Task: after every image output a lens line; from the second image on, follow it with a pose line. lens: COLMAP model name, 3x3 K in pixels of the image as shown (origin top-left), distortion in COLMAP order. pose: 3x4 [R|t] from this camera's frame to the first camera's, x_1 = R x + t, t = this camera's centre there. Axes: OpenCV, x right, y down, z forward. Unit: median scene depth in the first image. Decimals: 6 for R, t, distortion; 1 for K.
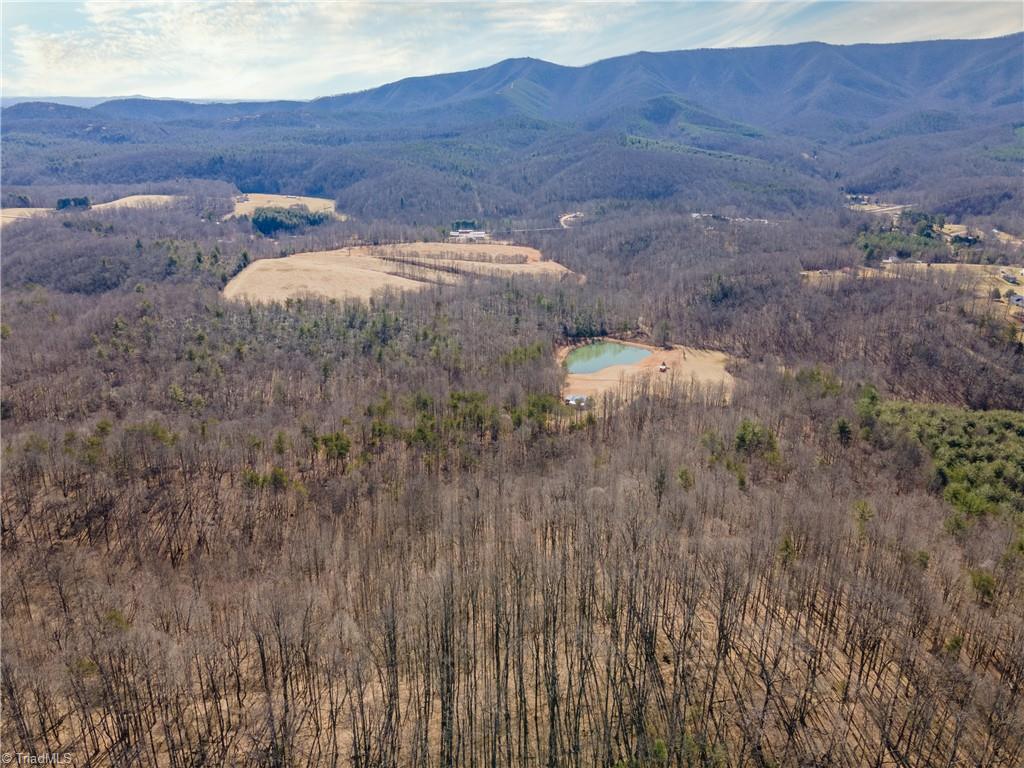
lens RADIAL K [[749.8, 0, 515.4], [0, 749.8, 383.5], [0, 0, 1]] dist [0.035977, 0.010534]
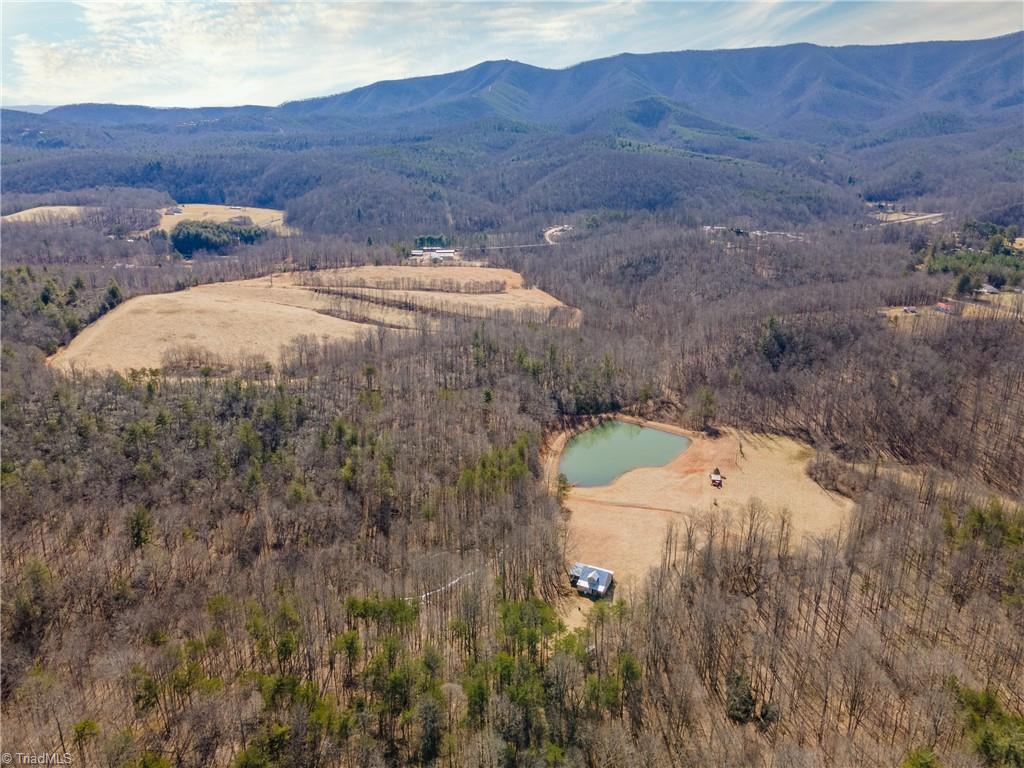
lens RADIAL K [[749.8, 0, 515.4], [0, 749.8, 383.5], [0, 0, 1]] dist [0.035977, 0.010534]
pose [[0.999670, -0.010822, 0.023299, 0.005300], [0.011046, 0.999894, -0.009490, -0.042748], [-0.023193, 0.009744, 0.999684, 0.160514]]
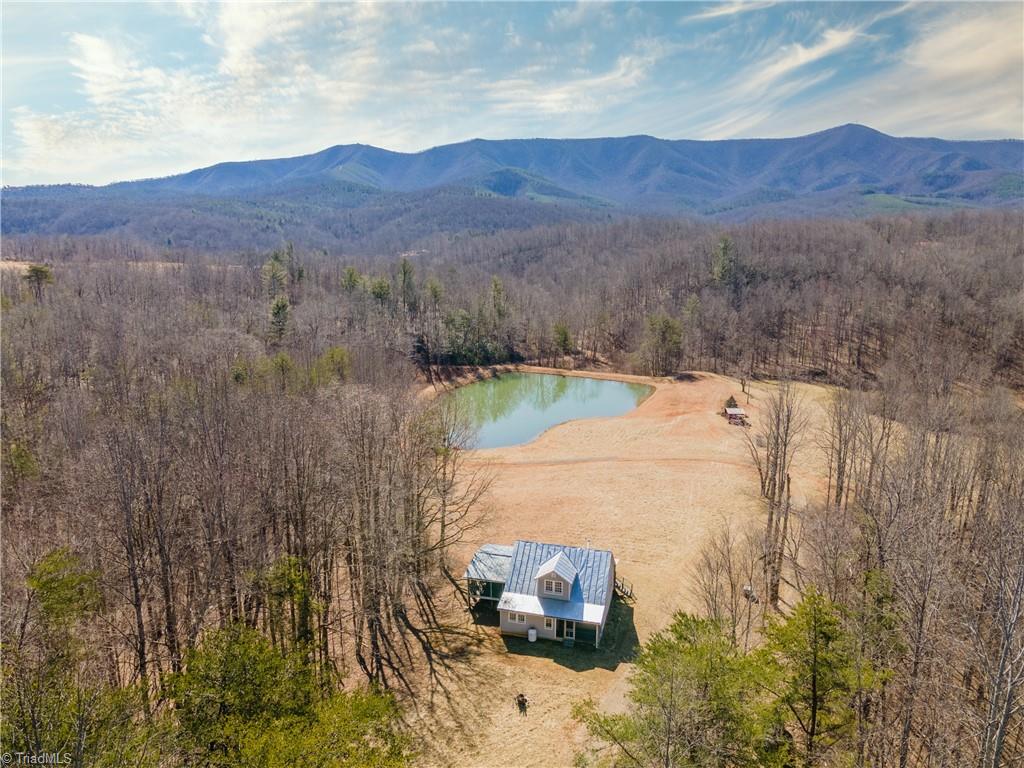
lens RADIAL K [[749.8, 0, 515.4], [0, 749.8, 383.5], [0, 0, 1]] dist [0.035977, 0.010534]
pose [[0.978168, -0.043724, 0.203163, 0.017107], [0.071310, 0.988879, -0.130513, 0.000798], [-0.195197, 0.142151, 0.970408, 0.308896]]
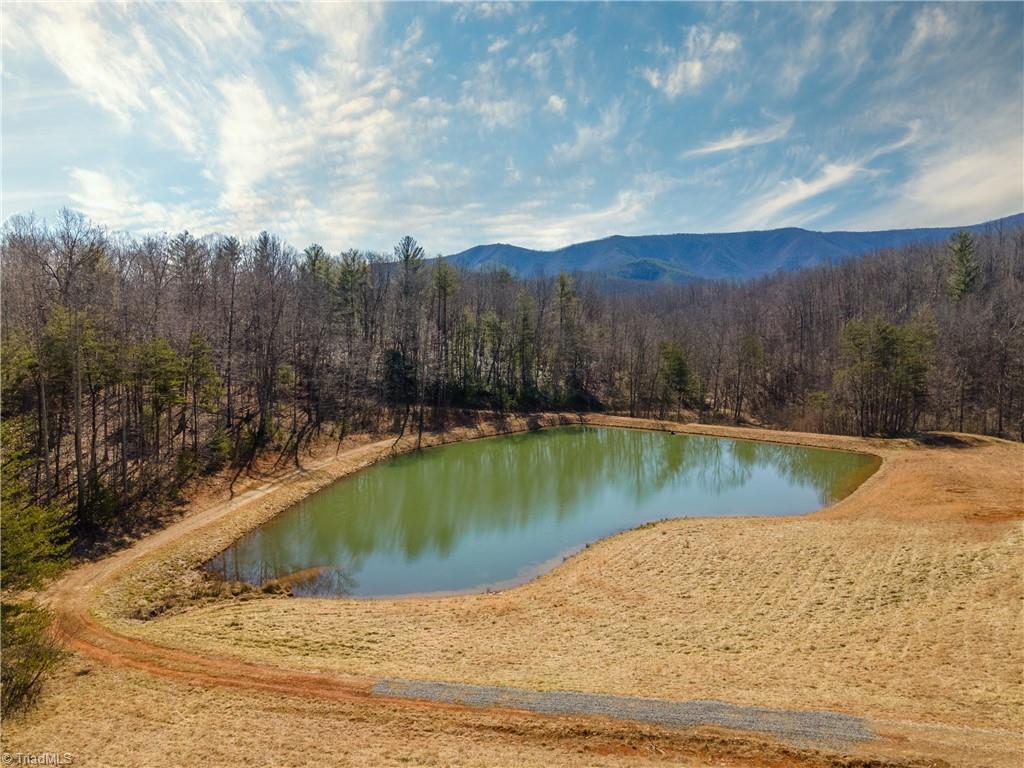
lens RADIAL K [[754.7, 0, 512.0], [0, 754.7, 384.0], [0, 0, 1]] dist [0.022159, 0.000643]
pose [[0.999783, -0.003340, 0.020574, 0.046744], [0.008718, 0.963601, -0.267202, -0.005827], [-0.018932, 0.267324, 0.963421, 0.400964]]
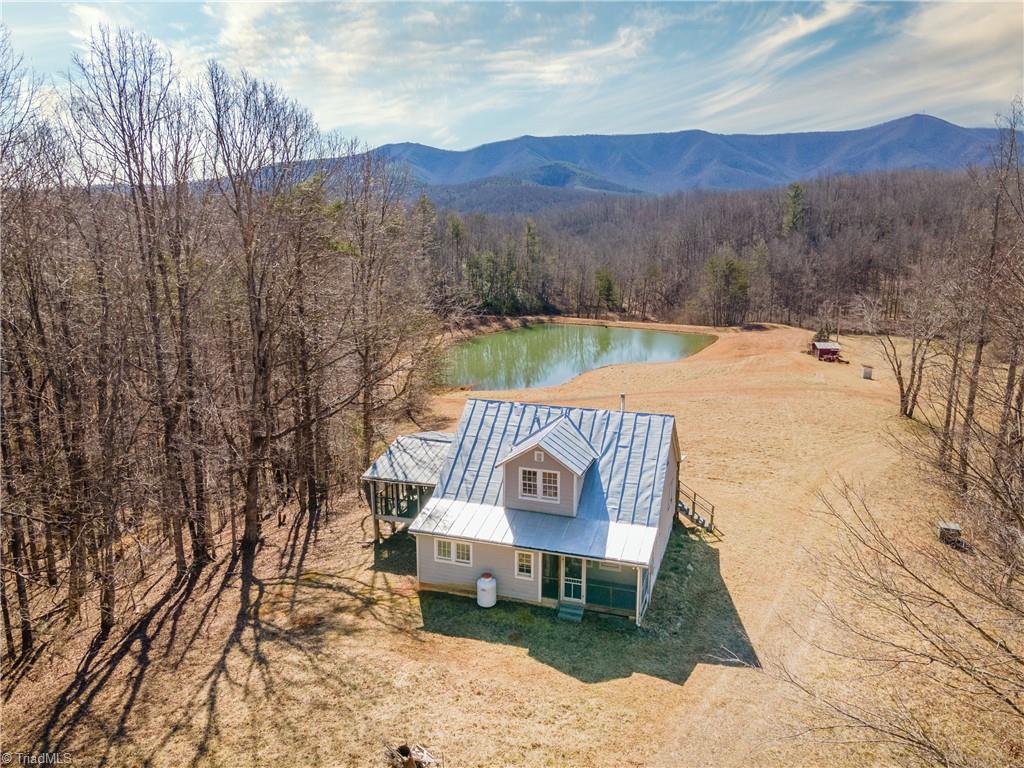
lens RADIAL K [[749.8, 0, 515.4], [0, 749.8, 383.5], [0, 0, 1]] dist [0.035977, 0.010534]
pose [[0.989513, -0.034328, 0.140307, 0.025973], [0.053694, 0.989161, -0.136665, 0.008255], [-0.134094, 0.142766, 0.980631, 0.338746]]
